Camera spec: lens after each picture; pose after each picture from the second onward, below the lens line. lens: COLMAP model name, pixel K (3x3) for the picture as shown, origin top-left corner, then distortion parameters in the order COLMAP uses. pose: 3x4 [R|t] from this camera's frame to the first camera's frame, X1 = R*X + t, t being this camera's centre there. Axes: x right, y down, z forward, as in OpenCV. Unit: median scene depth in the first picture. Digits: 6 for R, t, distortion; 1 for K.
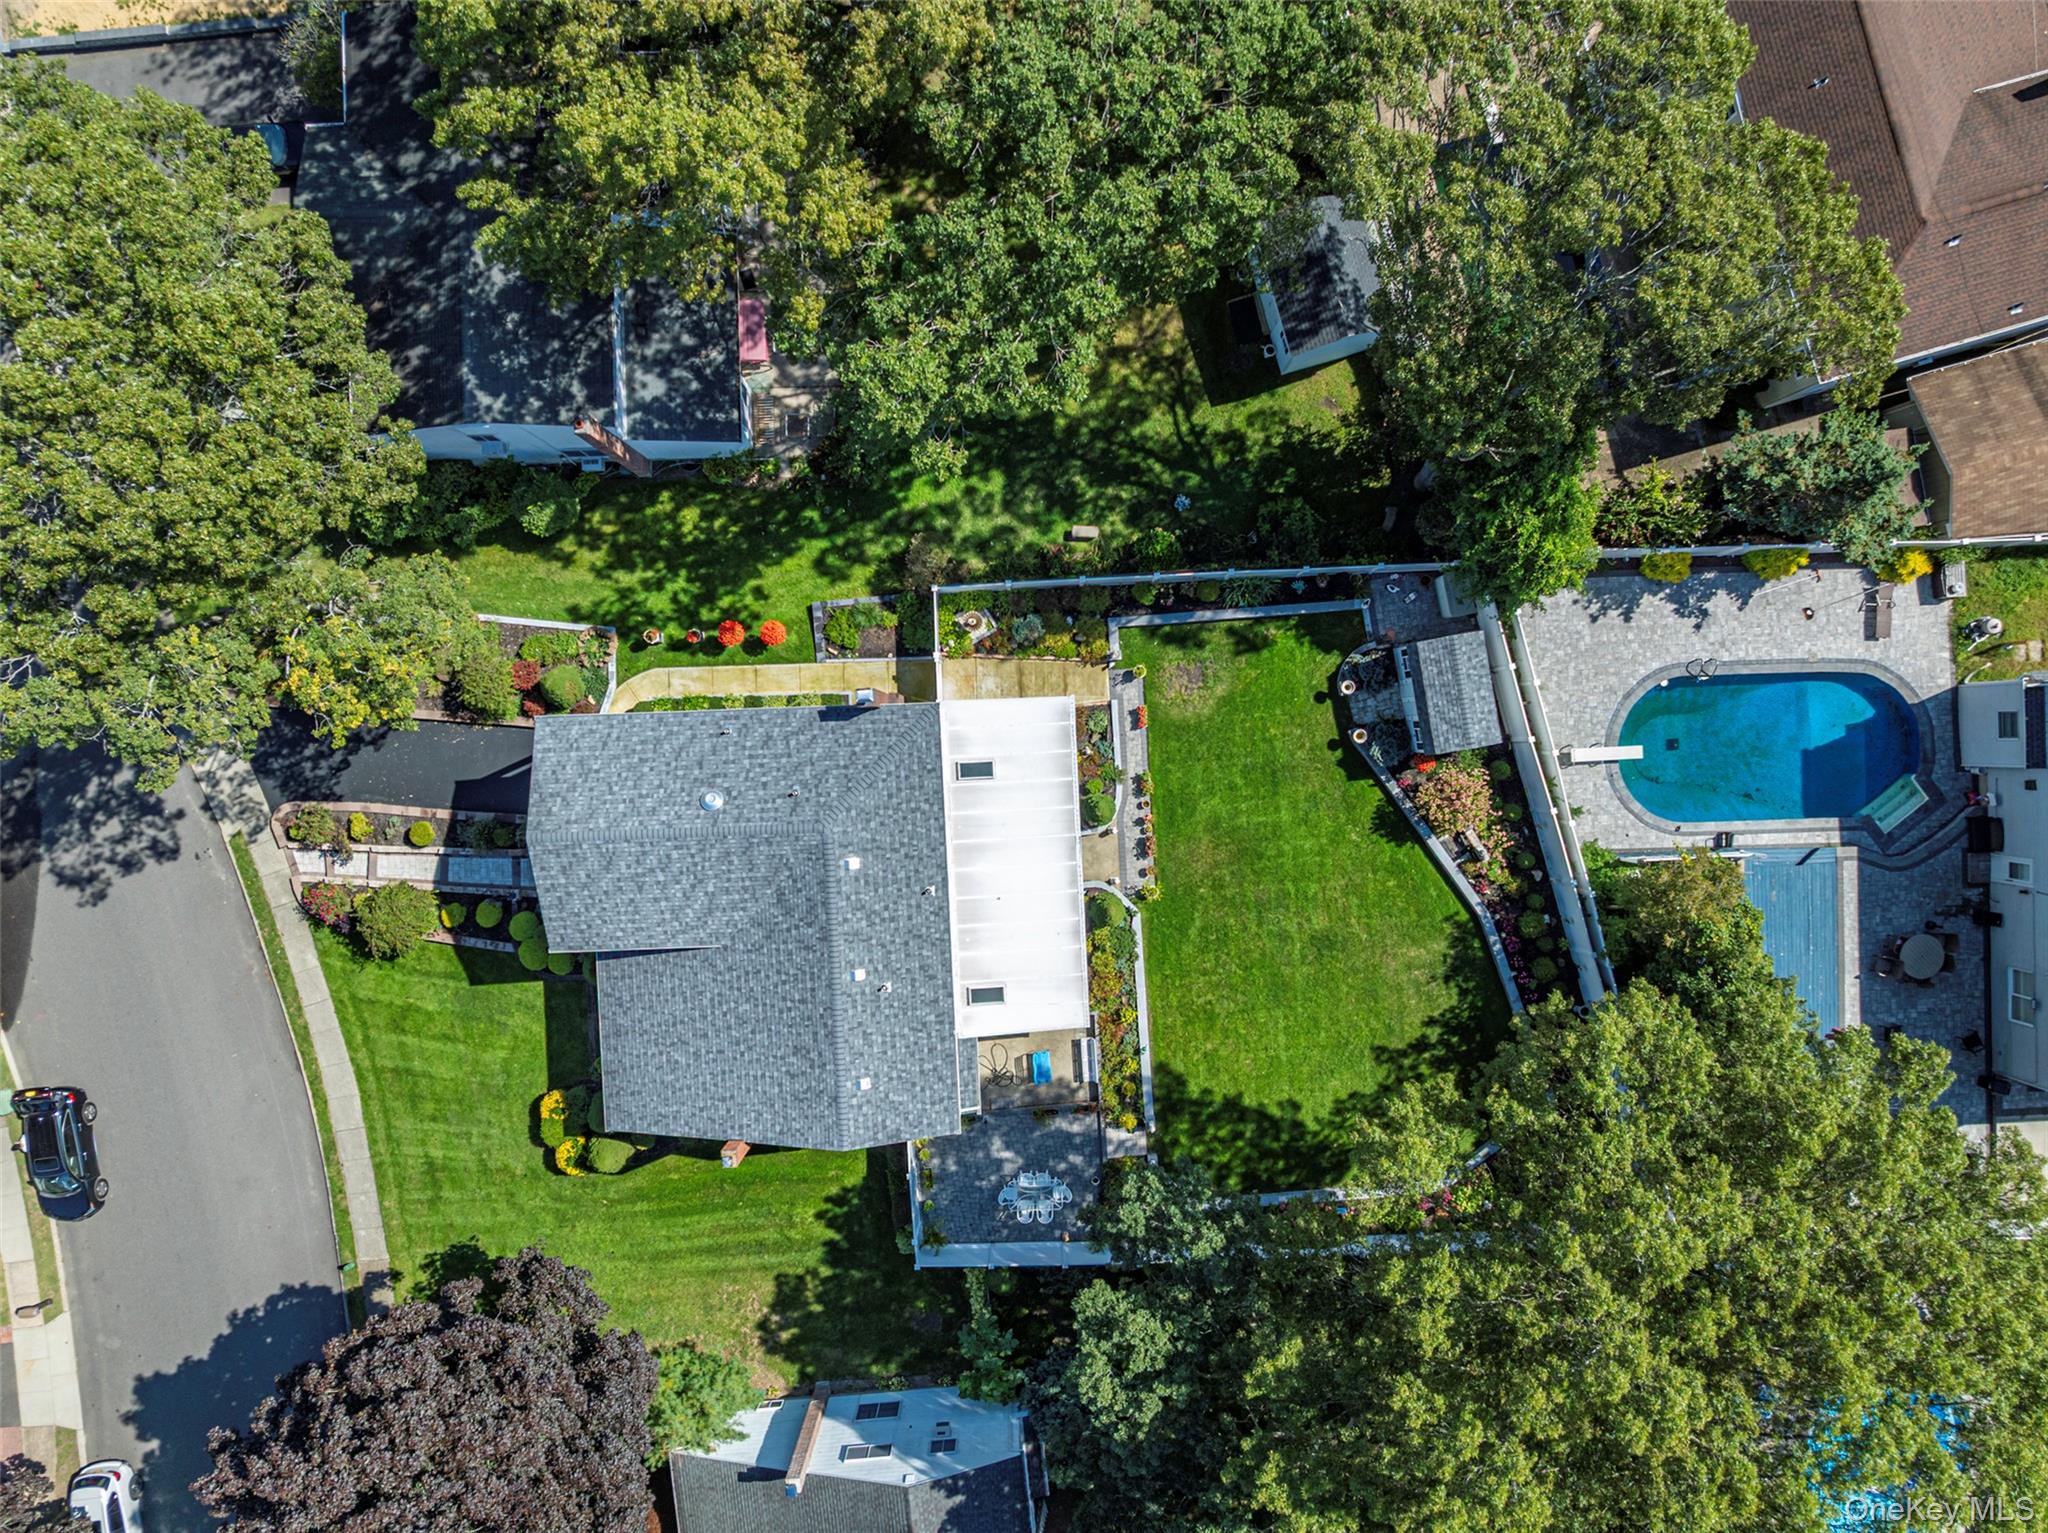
lens RADIAL K [[1457.3, 0, 1028.5], [0, 1457.3, 773.8], [0, 0, 1]] dist [-0.052606, 0.019839]
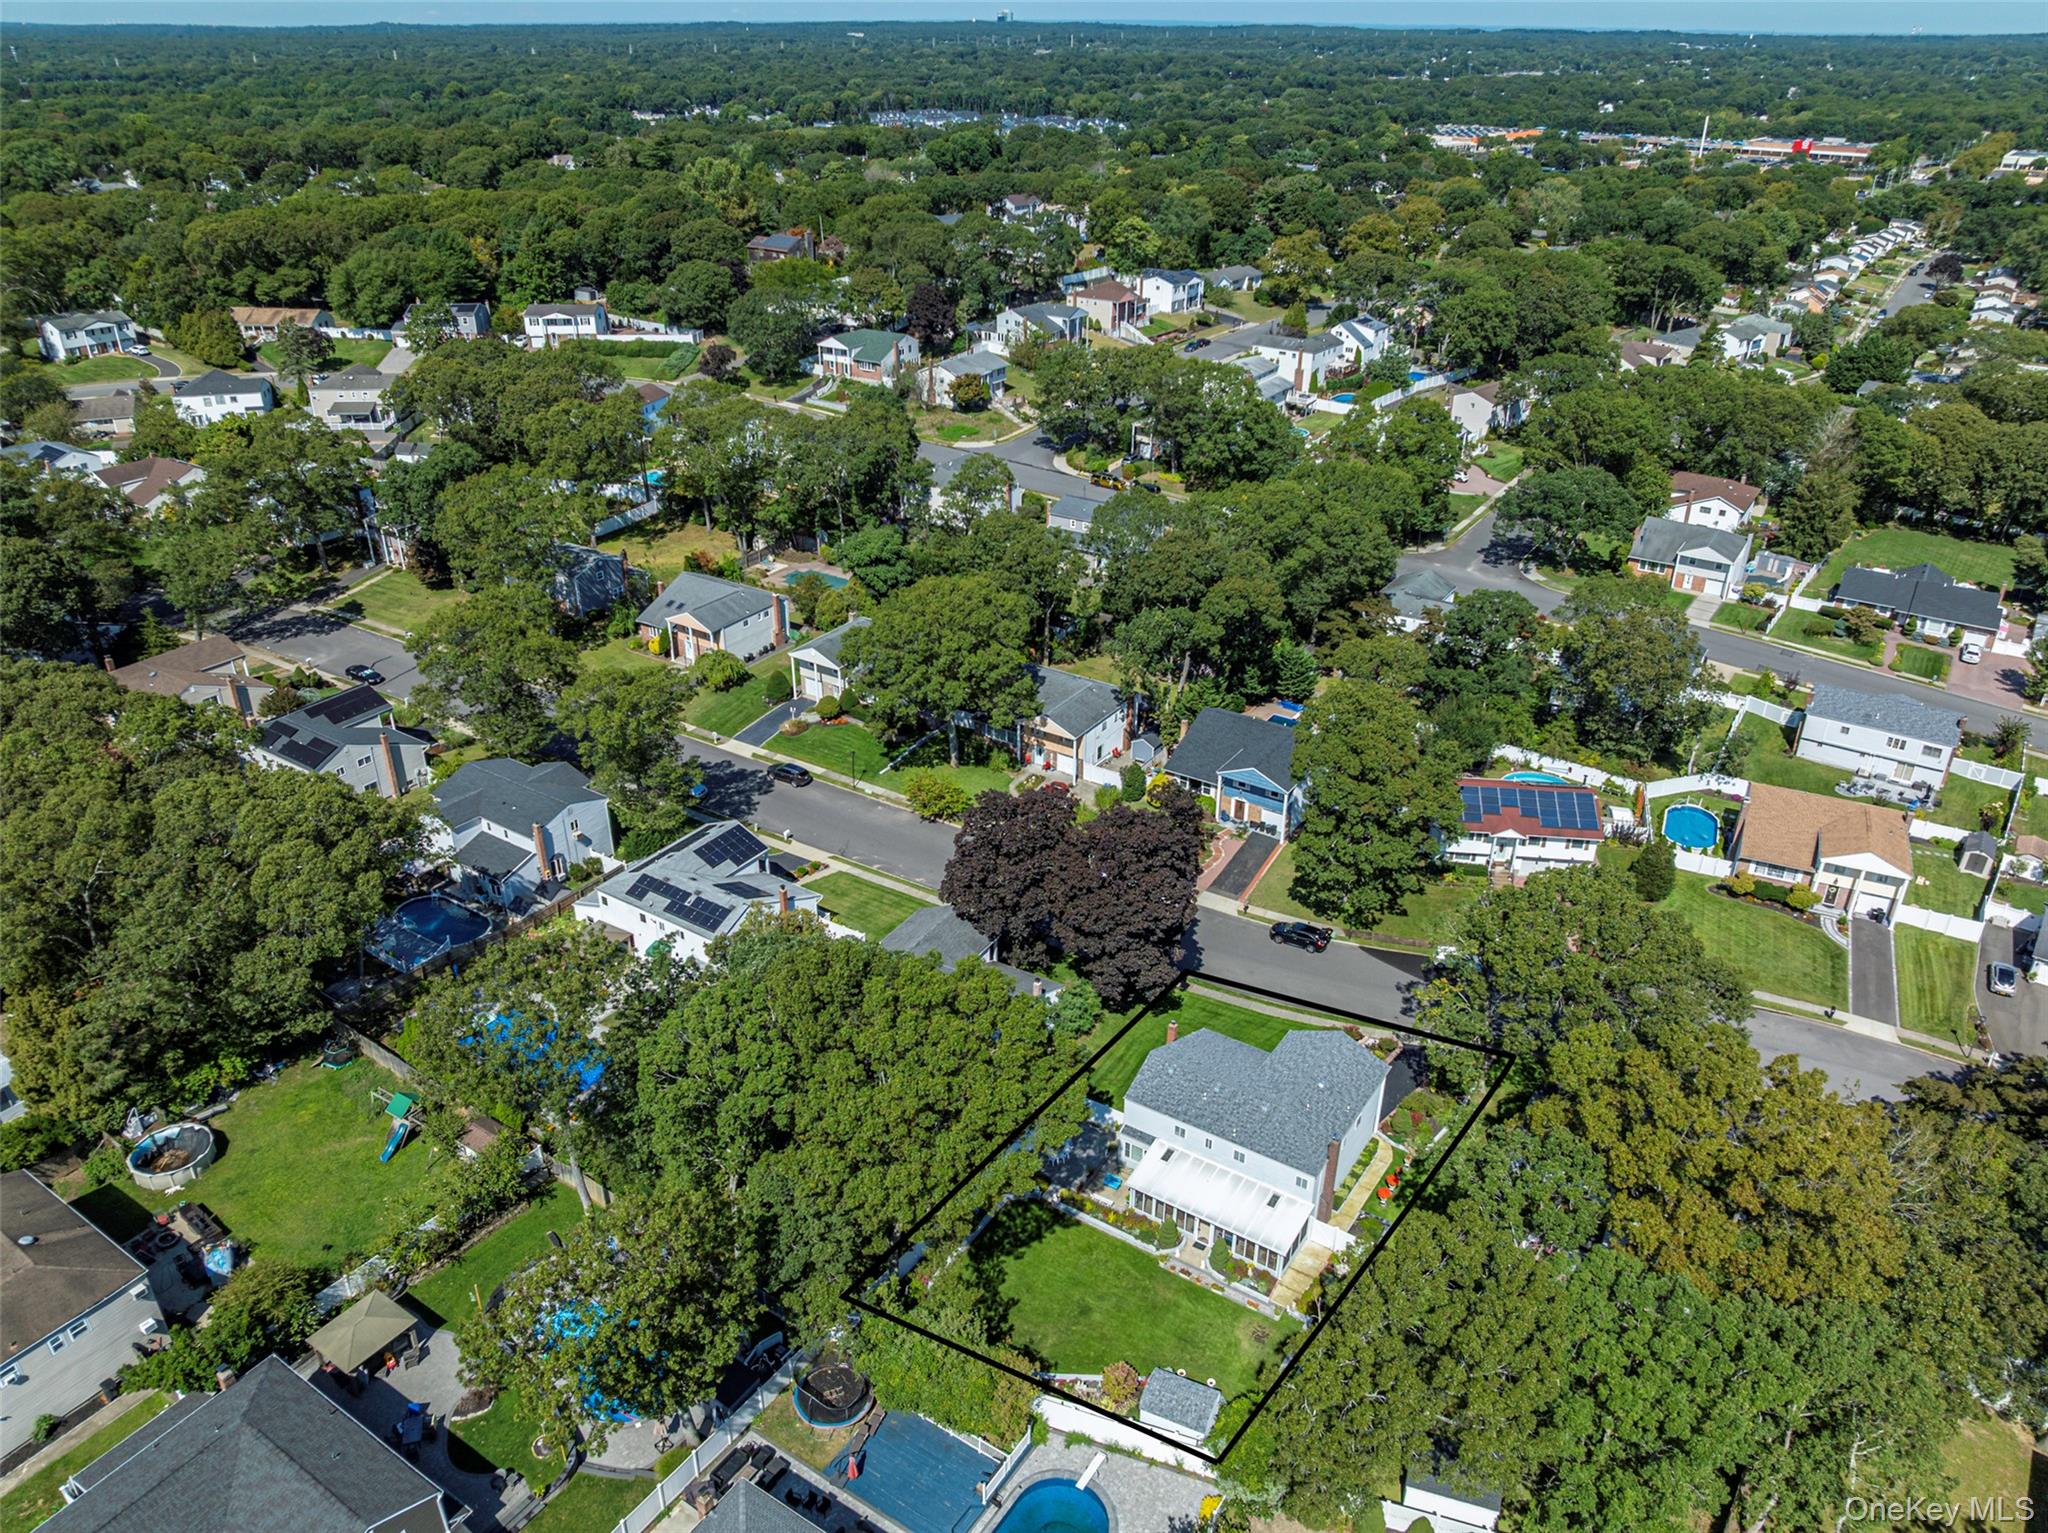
lens RADIAL K [[1457.3, 0, 980.3], [0, 1457.3, 727.0], [0, 0, 1]] dist [-0.052606, 0.019839]
pose [[-0.600305, 0.351722, -0.718279, 1.217334], [-0.798760, -0.218532, 0.560558, -0.566740], [0.040194, 0.910239, 0.412128, -0.311995]]
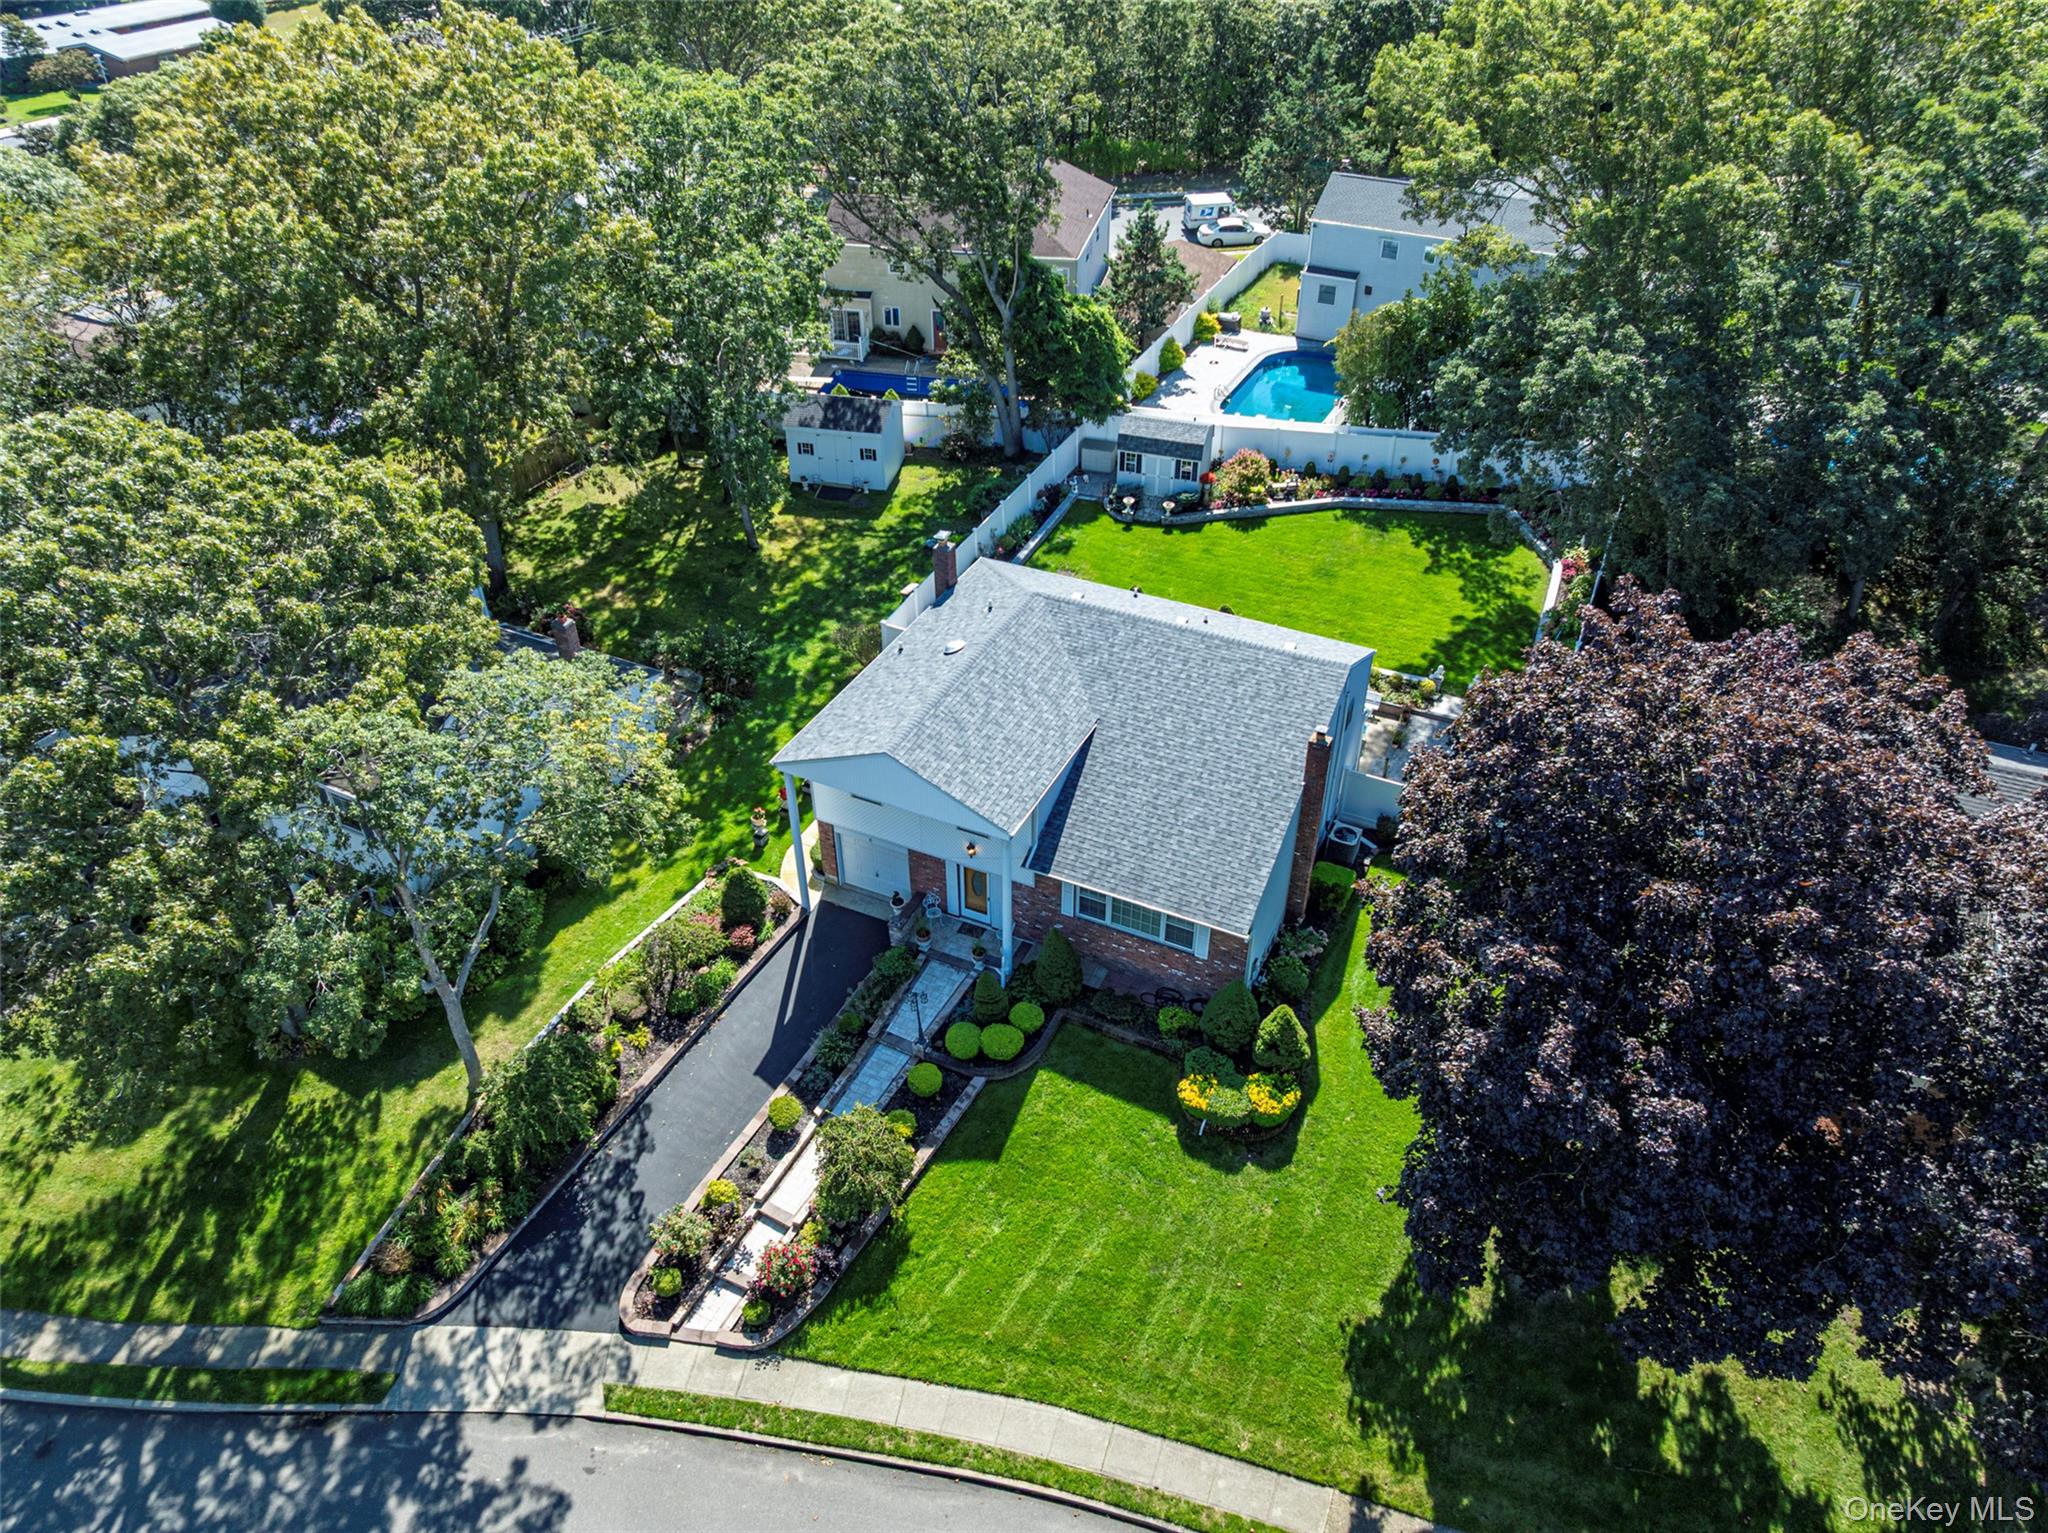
lens RADIAL K [[1457.3, 0, 1021.7], [0, 1457.3, 768.8], [0, 0, 1]] dist [-0.052606, 0.019839]
pose [[0.470347, -0.535065, 0.701769, -0.776922], [0.882313, 0.269595, -0.385800, 0.379854], [0.017234, 0.800640, 0.598898, 0.411343]]
